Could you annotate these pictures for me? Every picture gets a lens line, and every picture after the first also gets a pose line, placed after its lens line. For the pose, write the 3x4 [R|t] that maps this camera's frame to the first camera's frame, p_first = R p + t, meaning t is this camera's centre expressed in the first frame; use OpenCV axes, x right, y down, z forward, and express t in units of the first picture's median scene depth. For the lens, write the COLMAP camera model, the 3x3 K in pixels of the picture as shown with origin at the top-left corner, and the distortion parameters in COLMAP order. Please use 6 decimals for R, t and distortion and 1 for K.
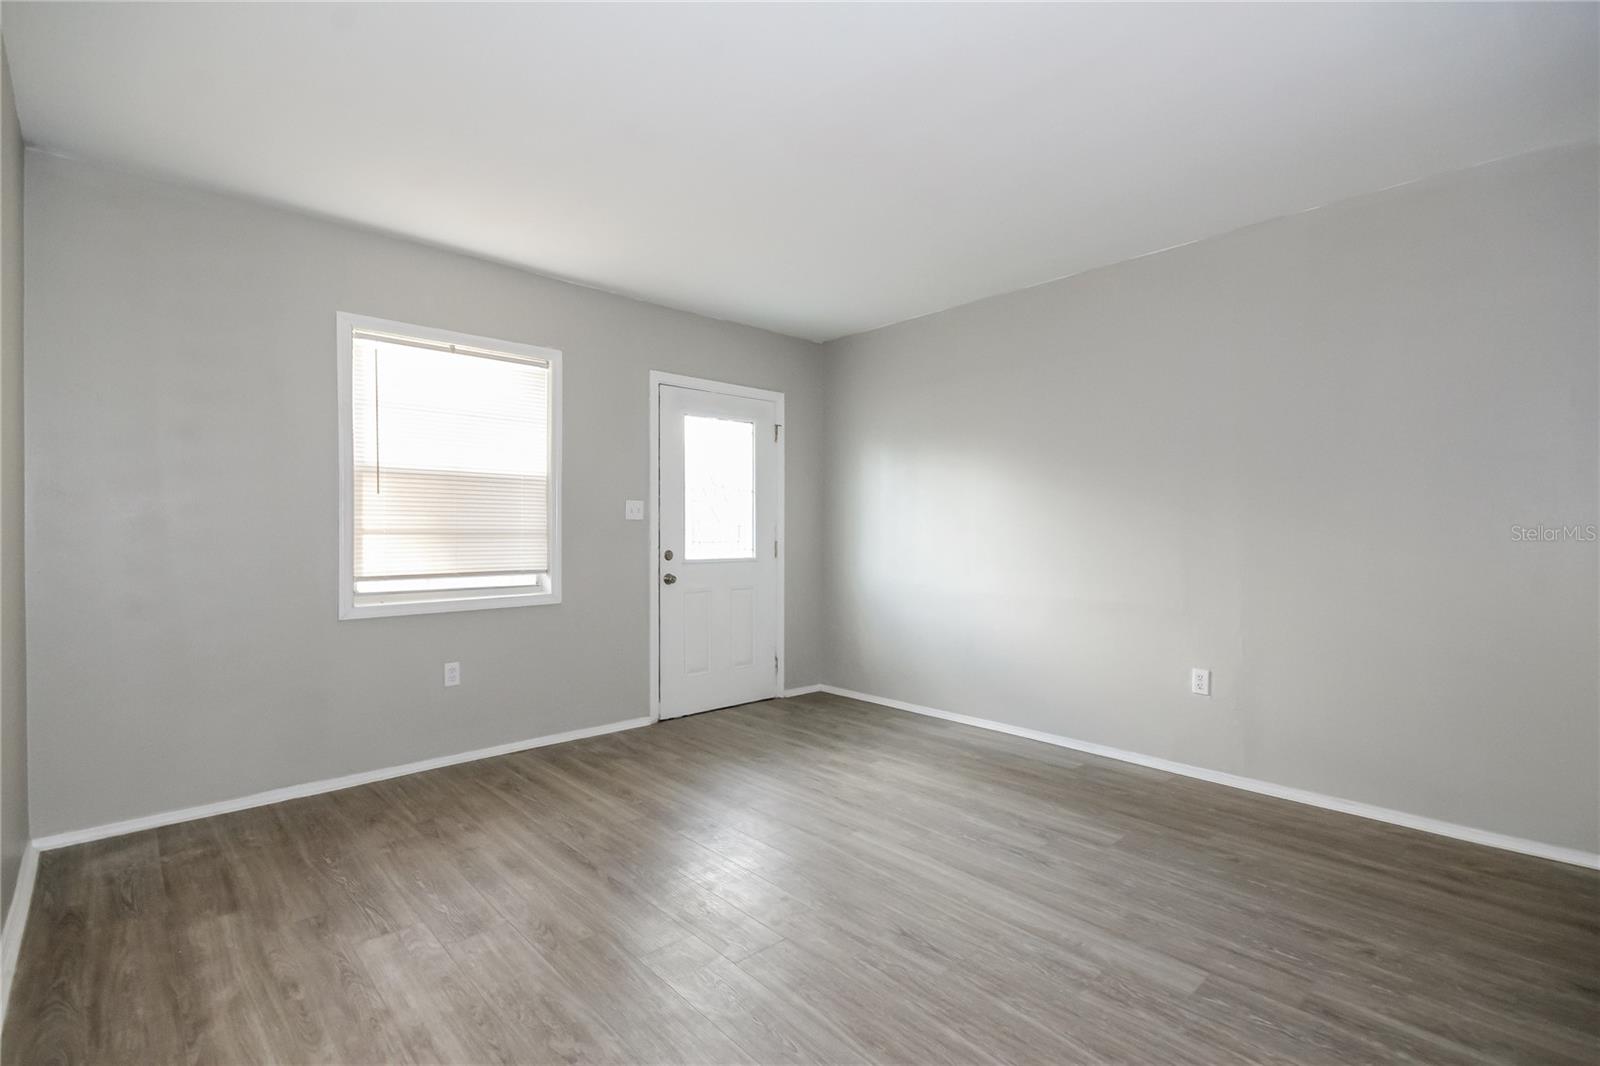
lens RADIAL K [[737.4, 0, 800.0], [0, 737.4, 533.0], [0, 0, 1]] dist [0.002194, 0.000549]
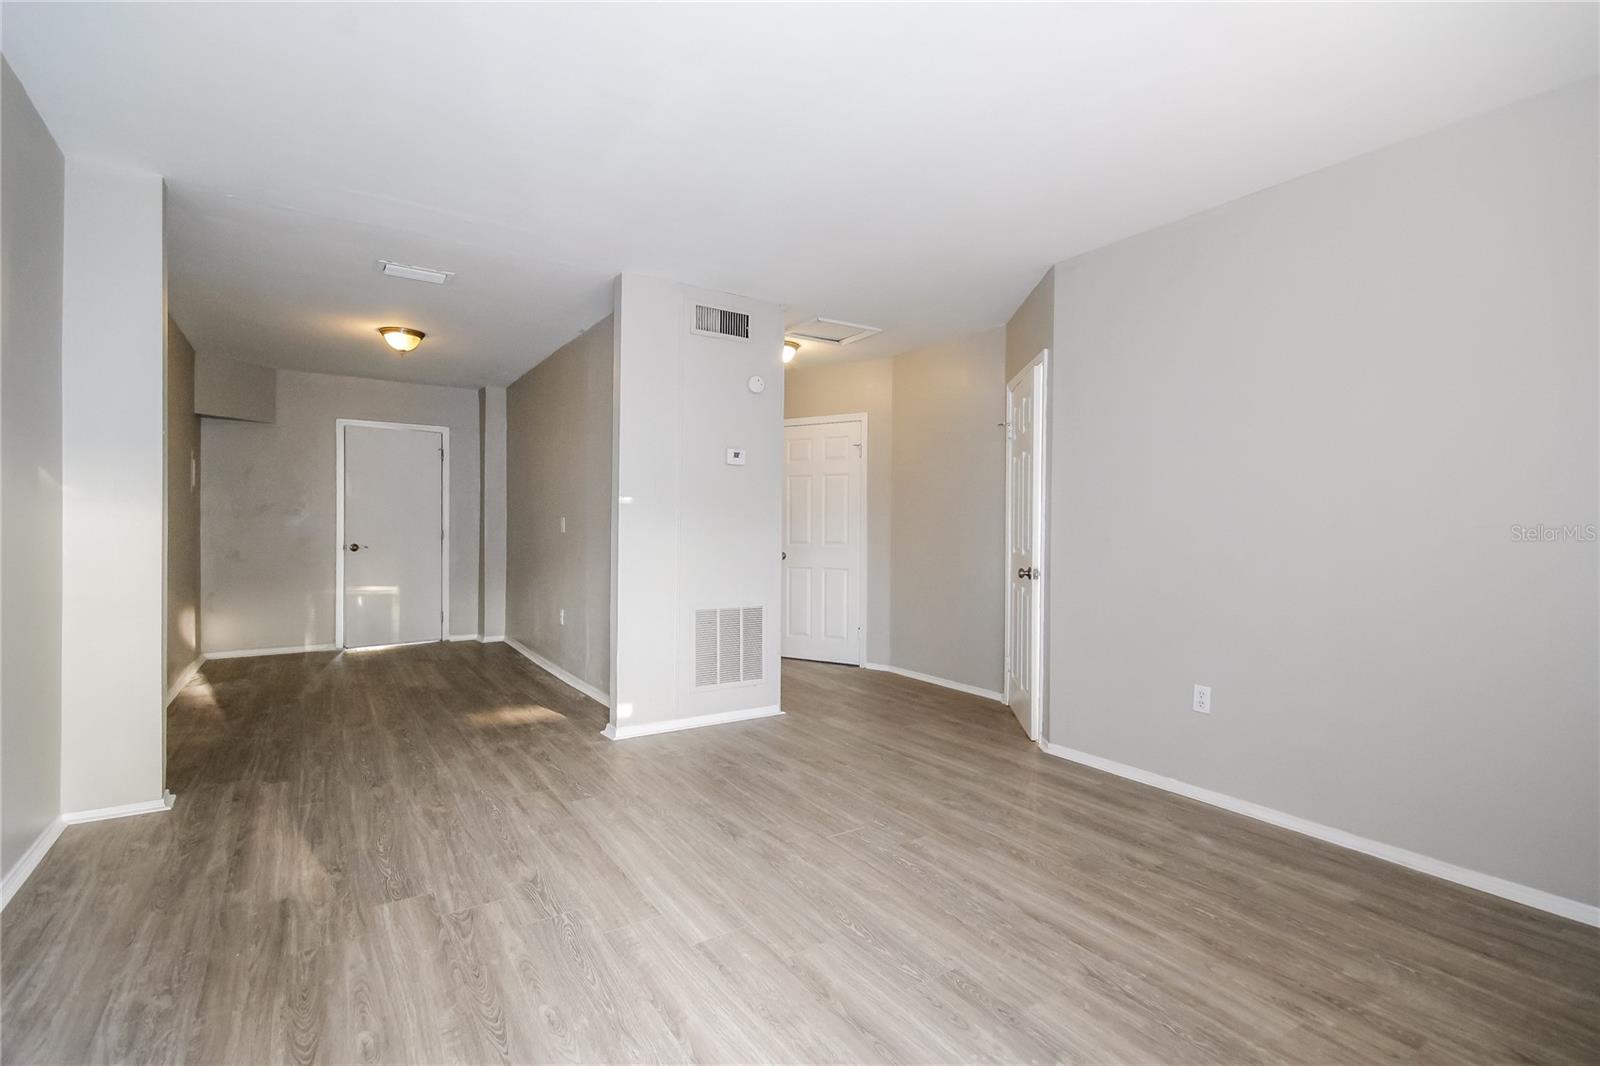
lens RADIAL K [[737.4, 0, 800.0], [0, 737.4, 533.0], [0, 0, 1]] dist [0.002194, 0.000549]
pose [[-0.986837, -0.011783, 0.161291, -0.108504], [-0.010702, 0.999914, 0.007570, -0.000932], [-0.161366, 0.005744, -0.986878, 1.388183]]
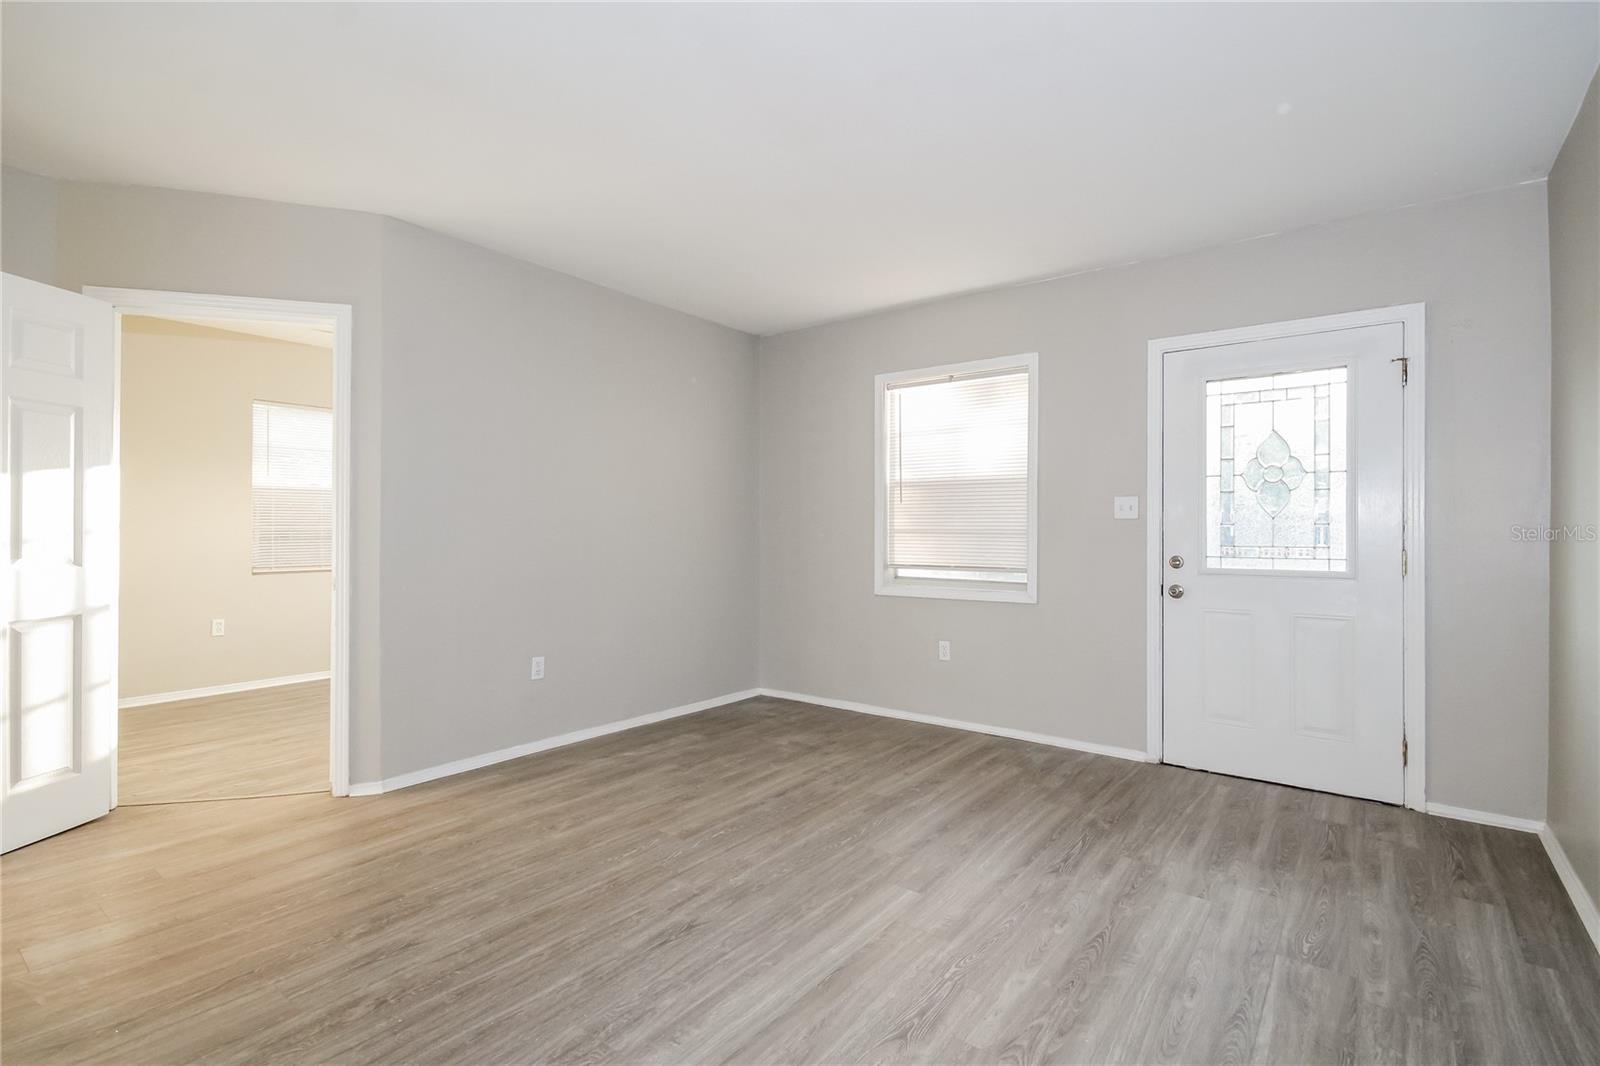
lens RADIAL K [[745.5, 0, 800.0], [0, 745.5, 533.0], [0, 0, 1]] dist [-0.000210, 0.000117]
pose [[0.169760, 0.004966, -0.985473, 0.721980], [-0.006208, 0.999973, 0.003969, -0.003098], [0.985466, 0.005444, 0.169786, 0.594738]]
